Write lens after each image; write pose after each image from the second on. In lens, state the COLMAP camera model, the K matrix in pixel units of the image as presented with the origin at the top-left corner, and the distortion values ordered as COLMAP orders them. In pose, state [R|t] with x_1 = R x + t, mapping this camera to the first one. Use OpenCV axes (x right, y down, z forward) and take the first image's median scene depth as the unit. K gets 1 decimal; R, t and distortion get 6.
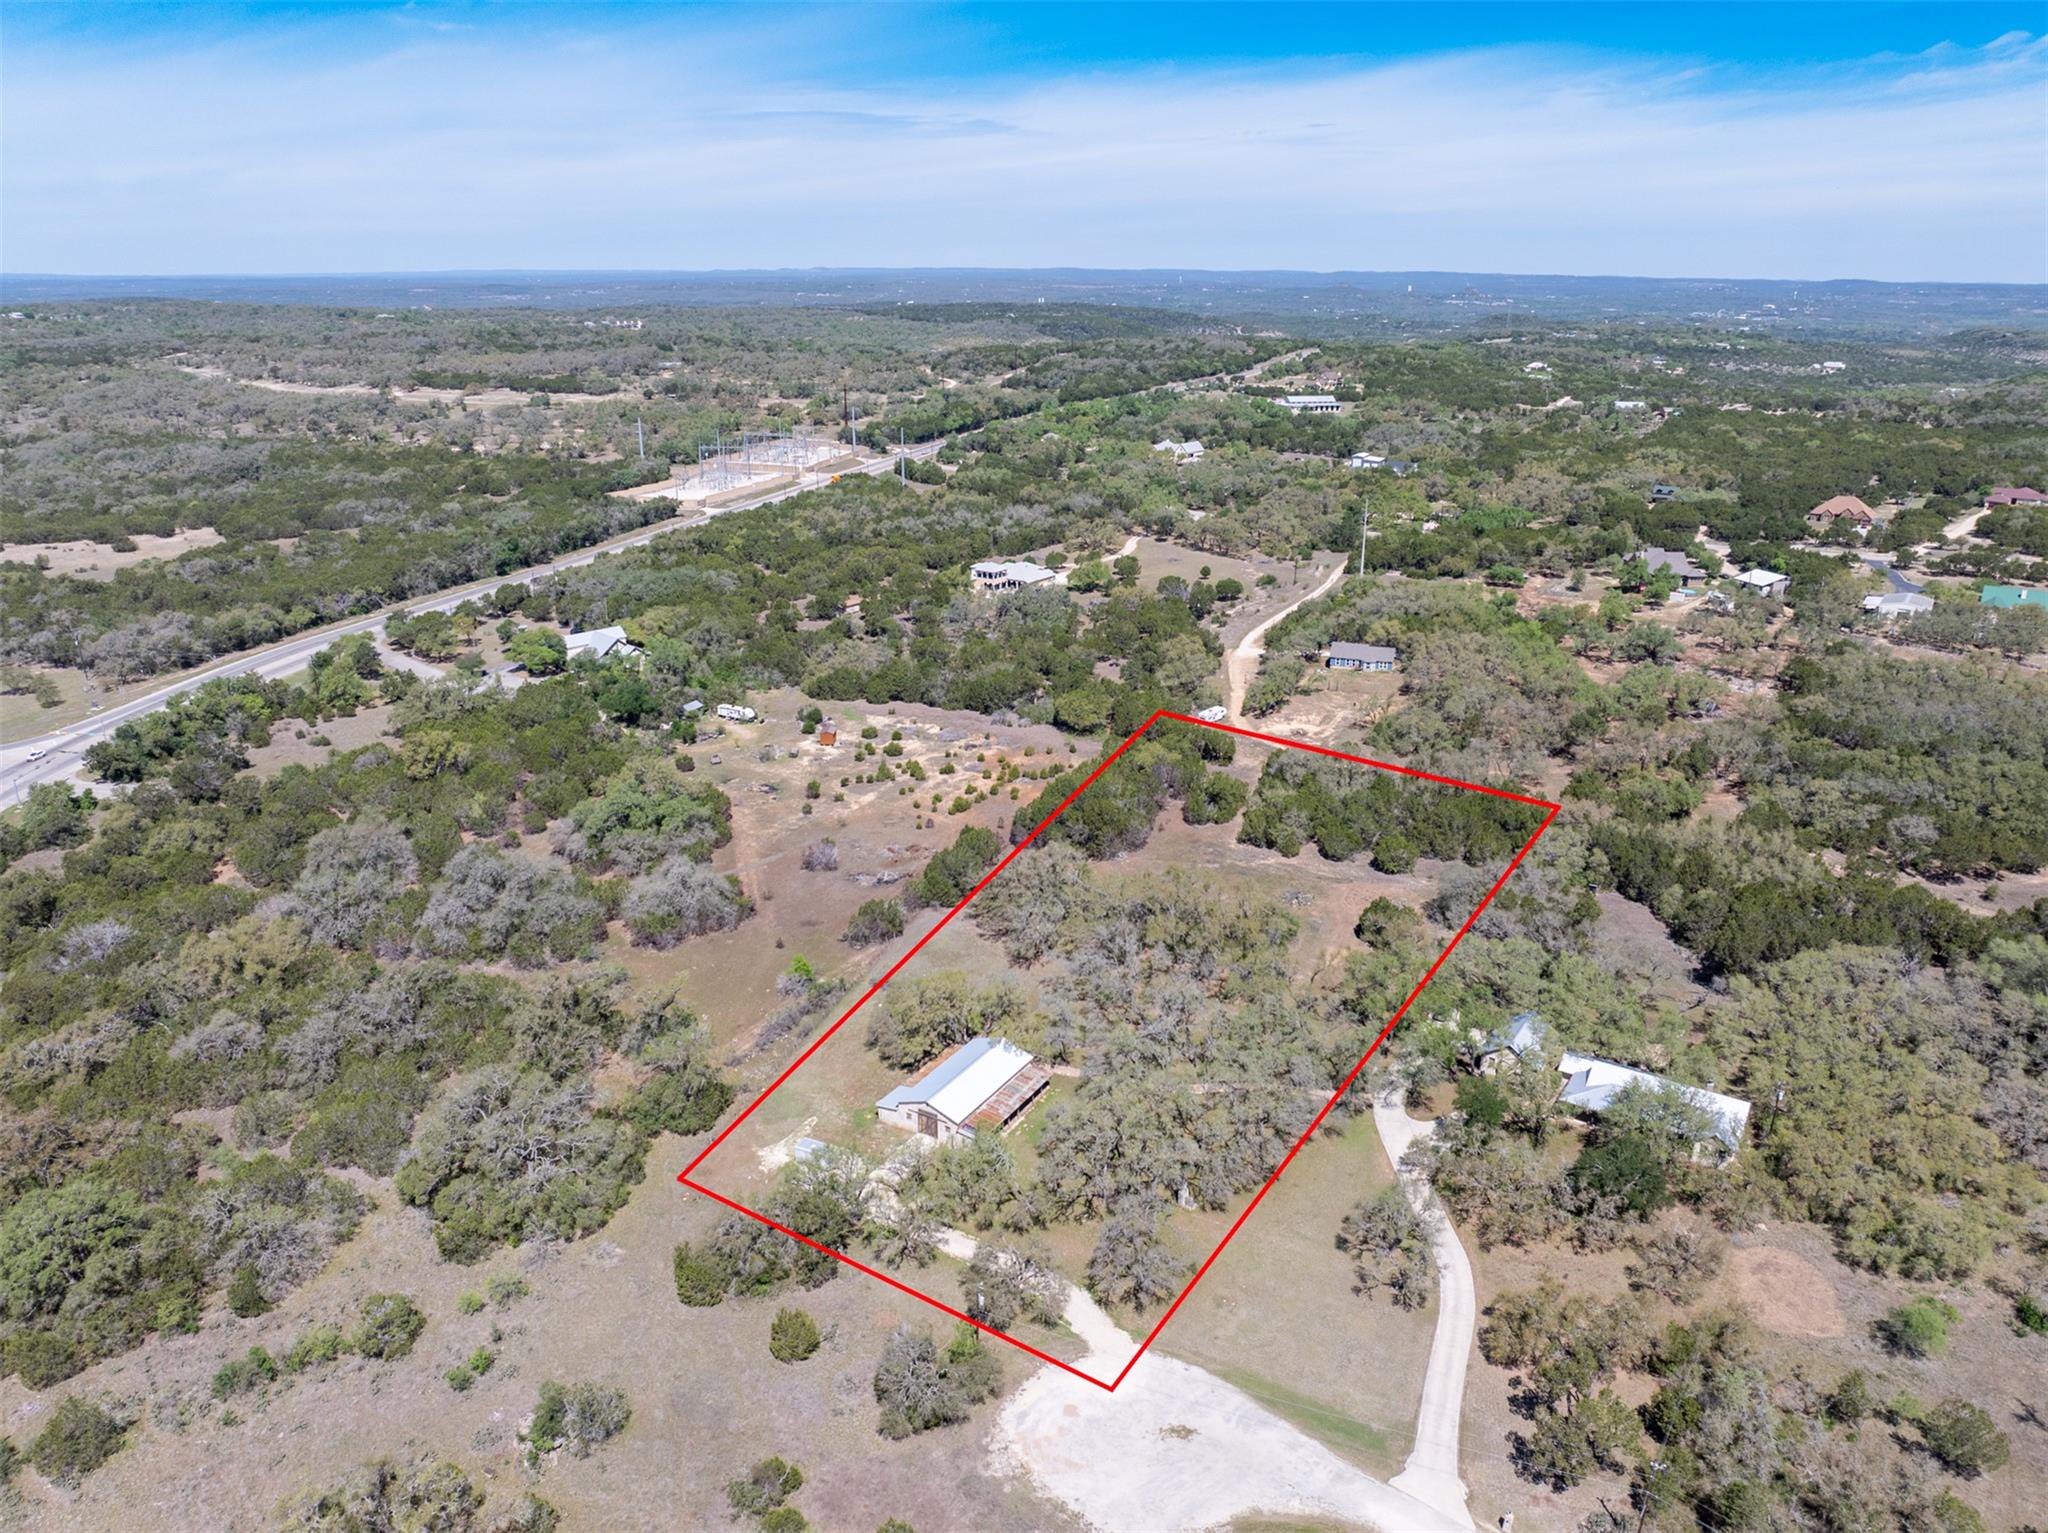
lens RADIAL K [[1450.0, 0, 1028.5], [0, 1450.0, 718.0], [0, 0, 1]] dist [-0.037880, 0.005451]
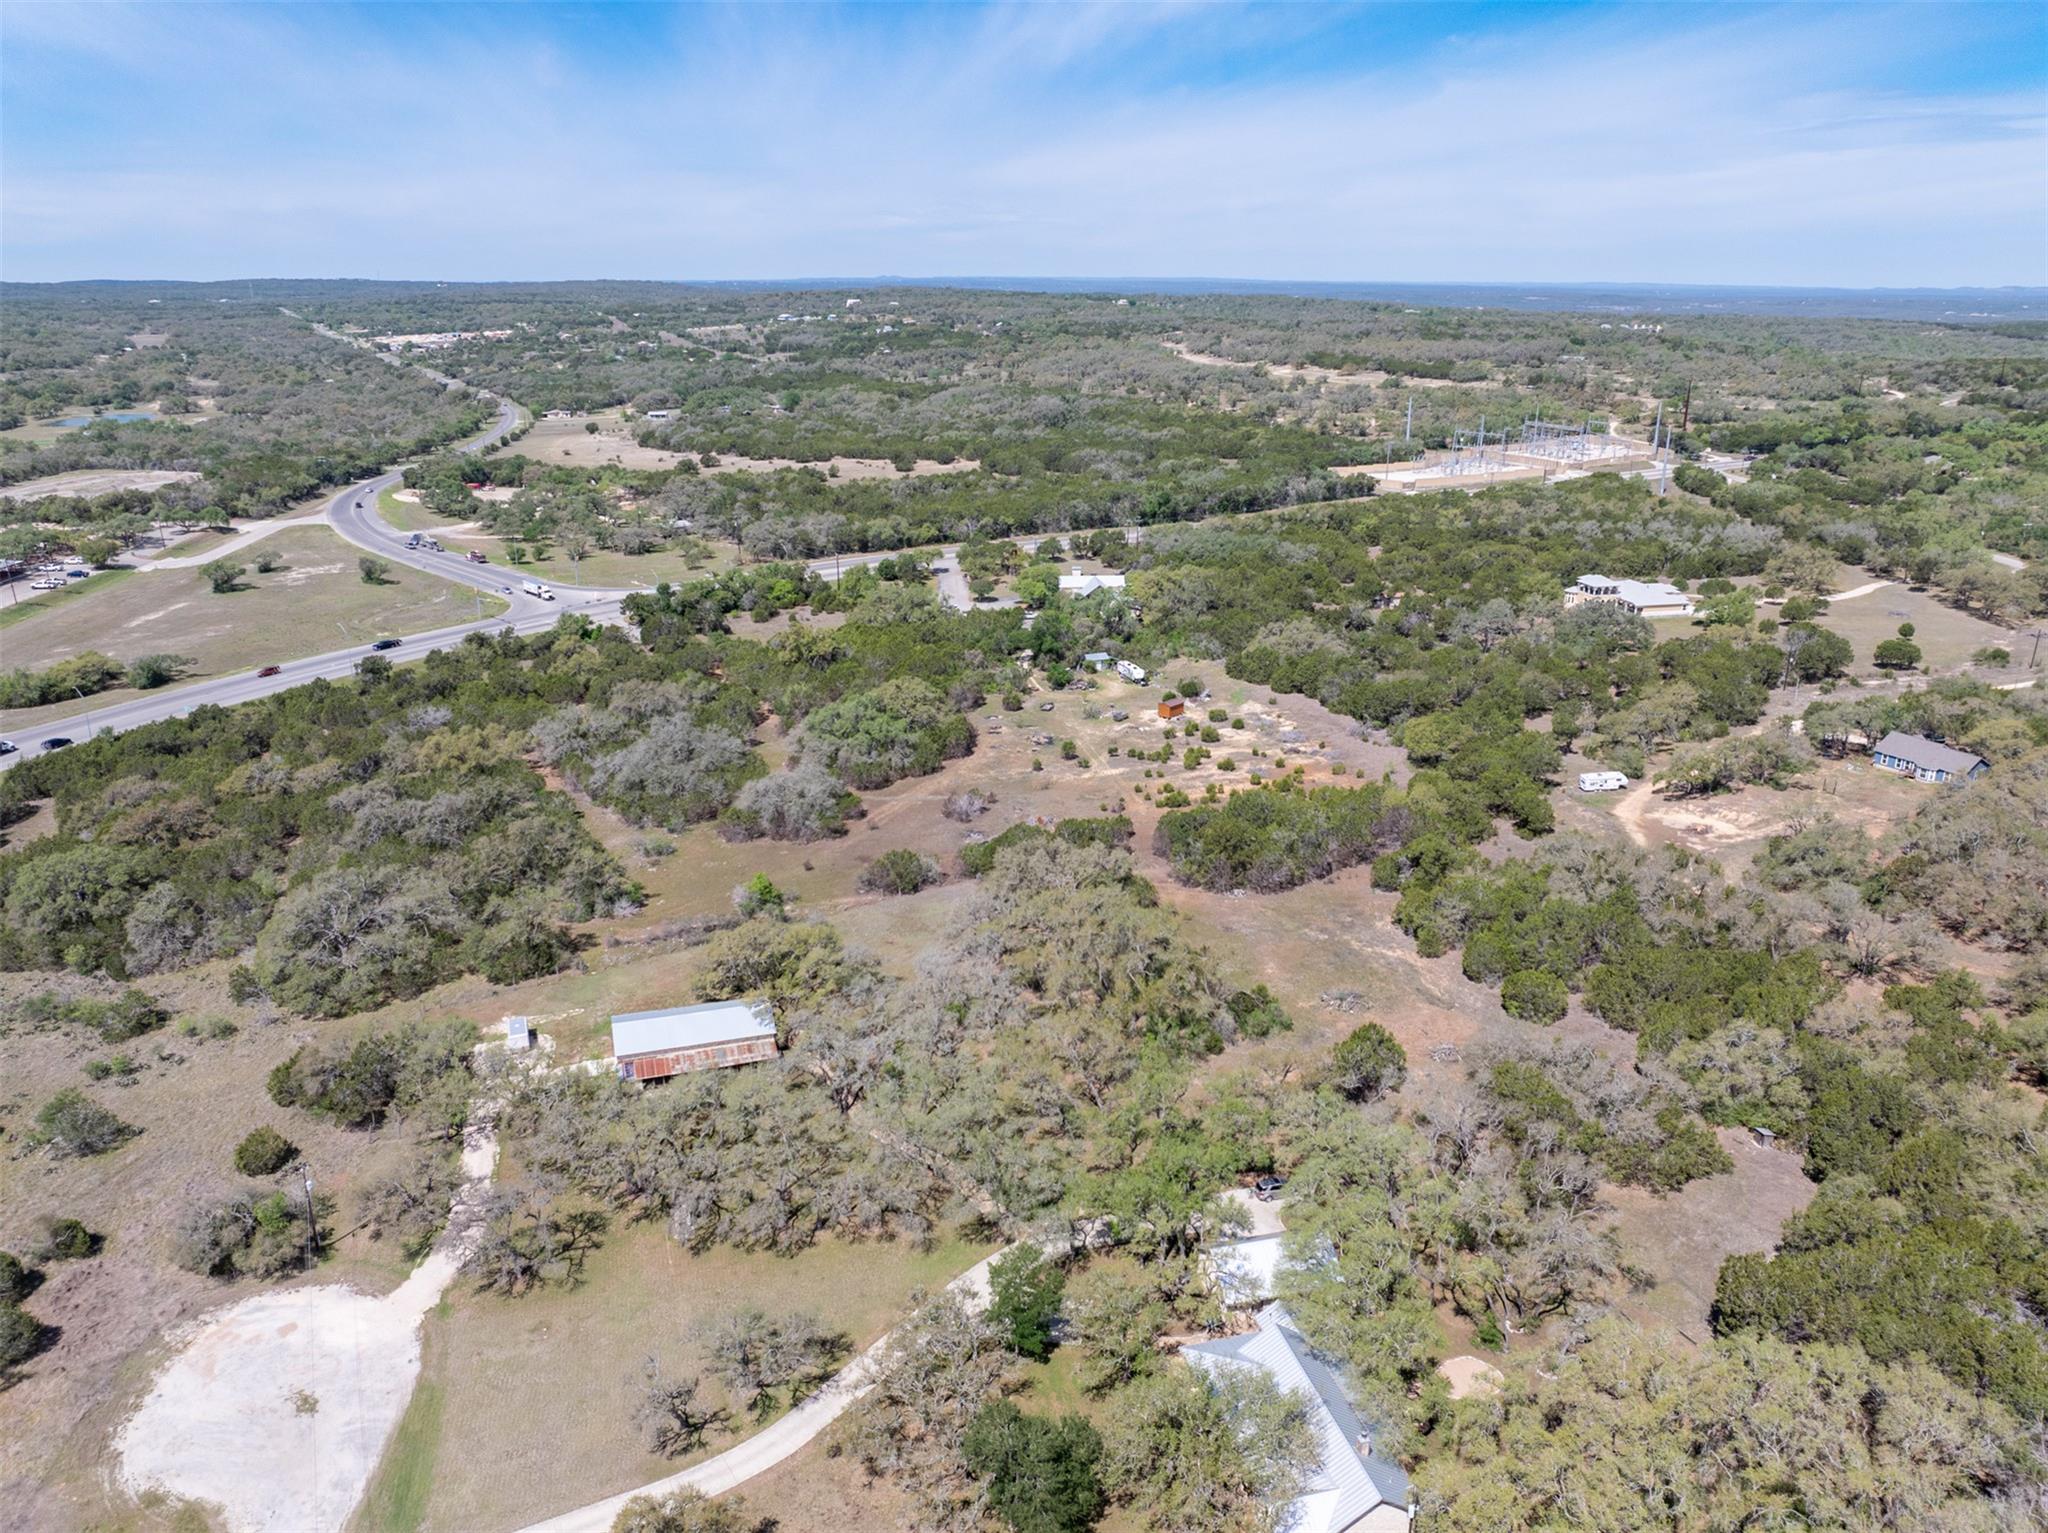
lens RADIAL K [[1433.1, 0, 1027.9], [0, 1433.1, 757.1], [0, 0, 1]] dist [-0.011328, -0.043635]
pose [[0.747598, 0.211961, -0.629420, 0.355405], [-0.199888, 0.975573, 0.091111, -0.021289], [0.633358, 0.057699, 0.771705, 0.235391]]
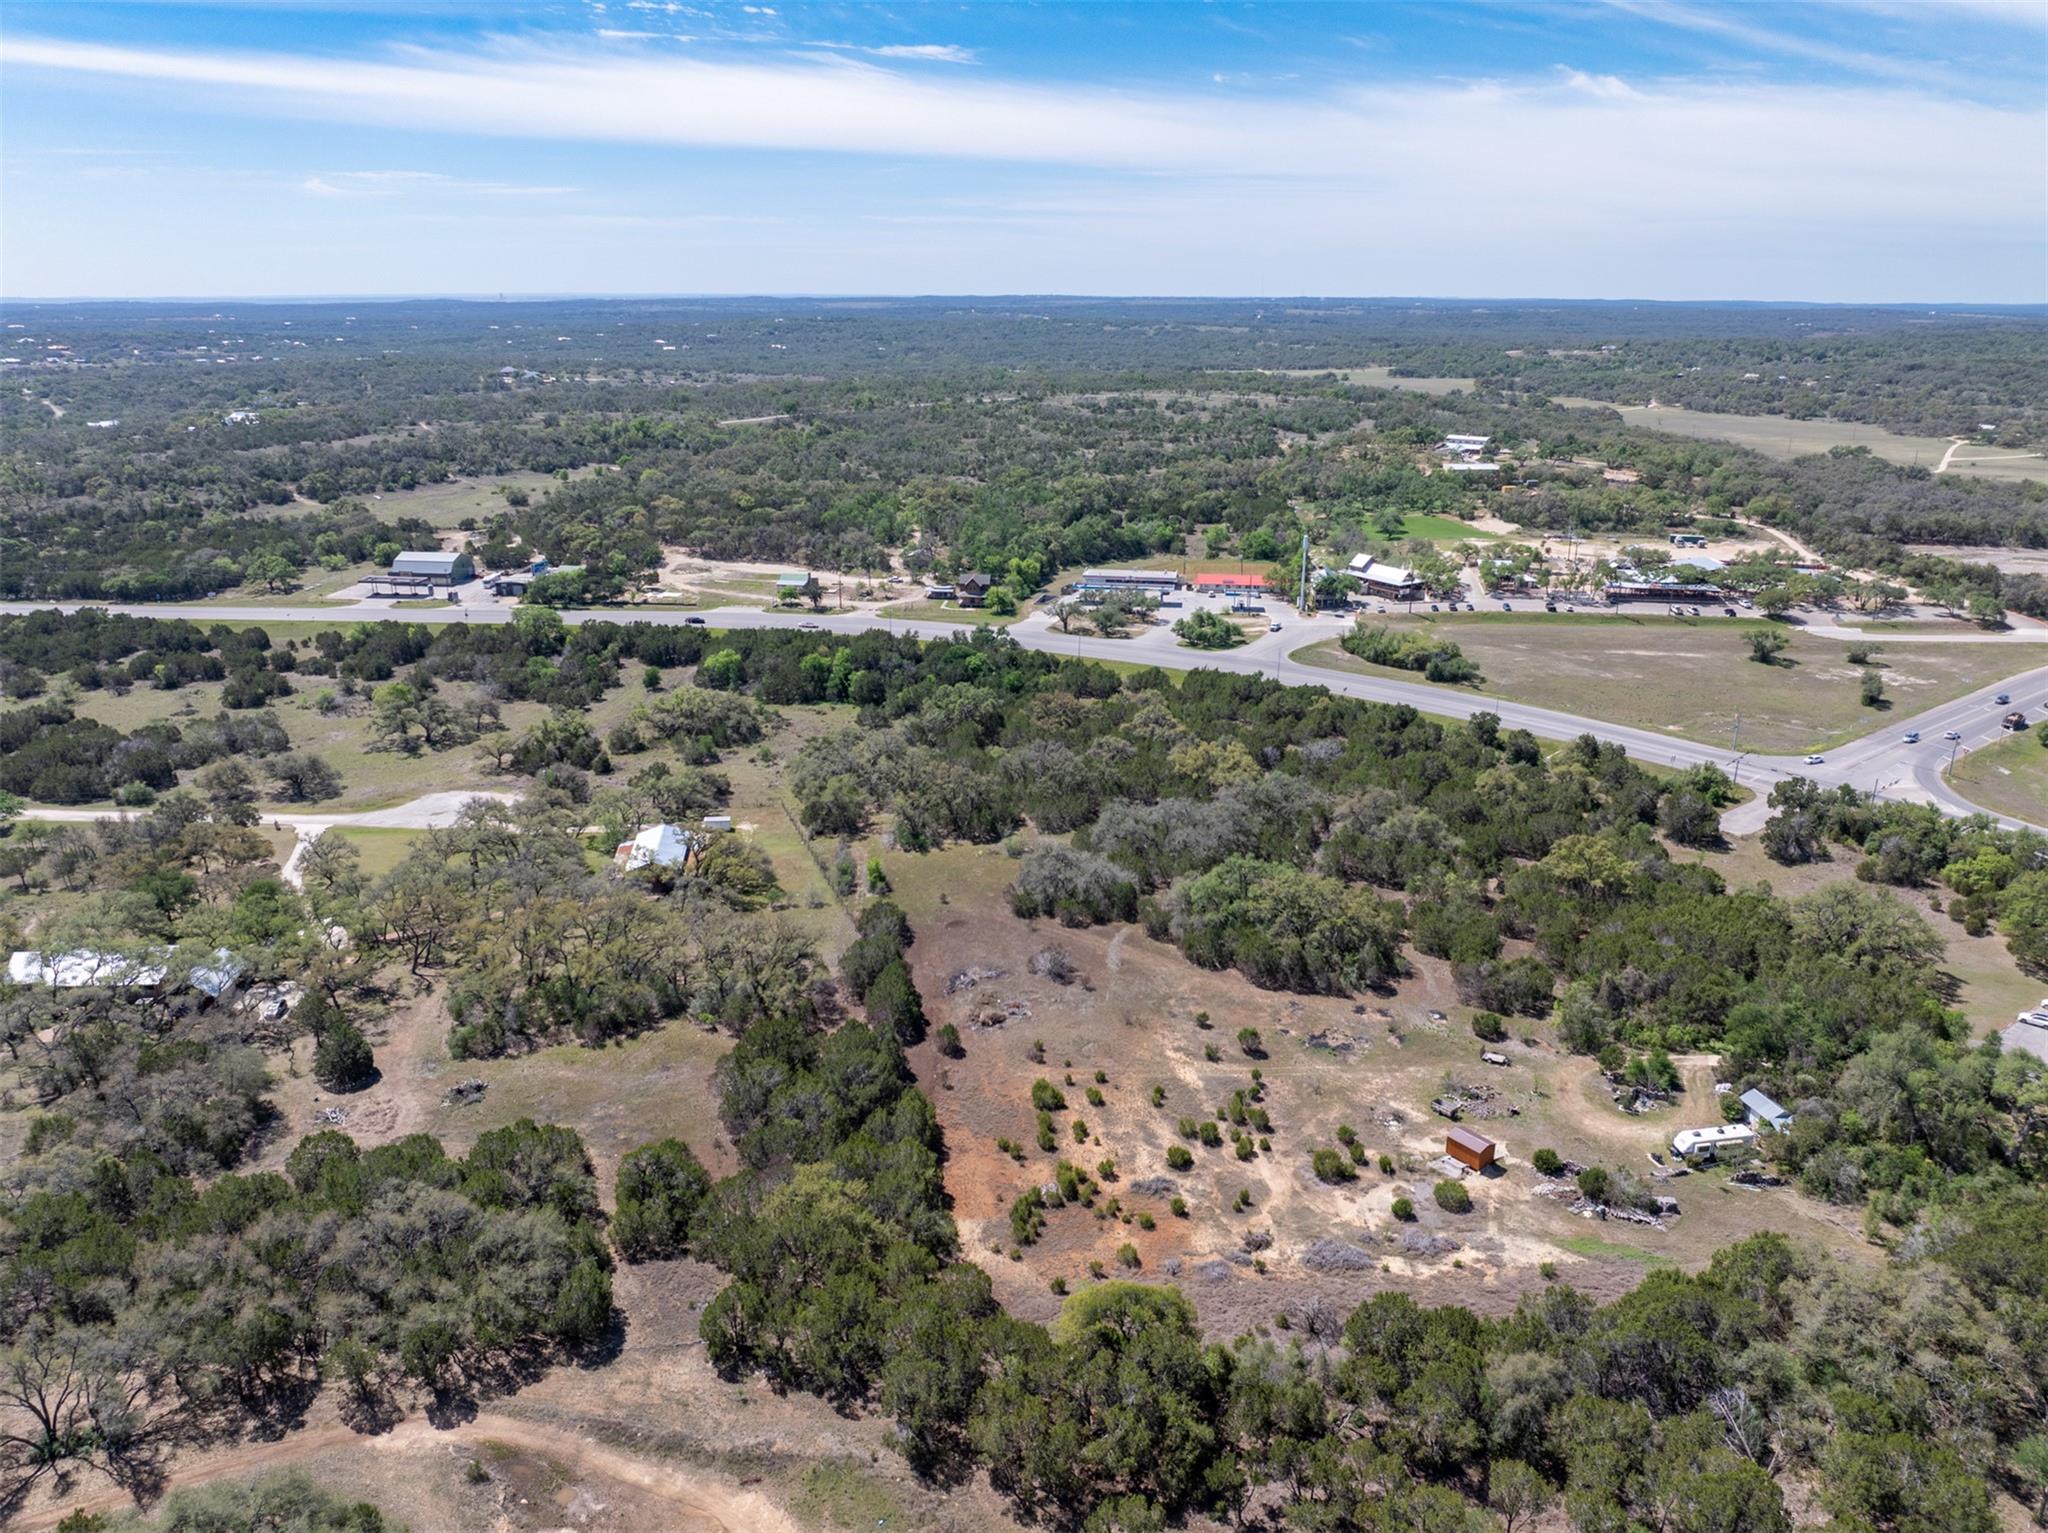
lens RADIAL K [[1431.1, 0, 1028.3], [0, 1431.1, 768.9], [0, 0, 1]] dist [-0.032397, 0.000143]
pose [[-0.786308, 0.192781, -0.586988, 0.256017], [-0.189444, 0.829078, 0.526062, -0.330412], [0.588073, 0.524848, -0.615390, 1.103461]]
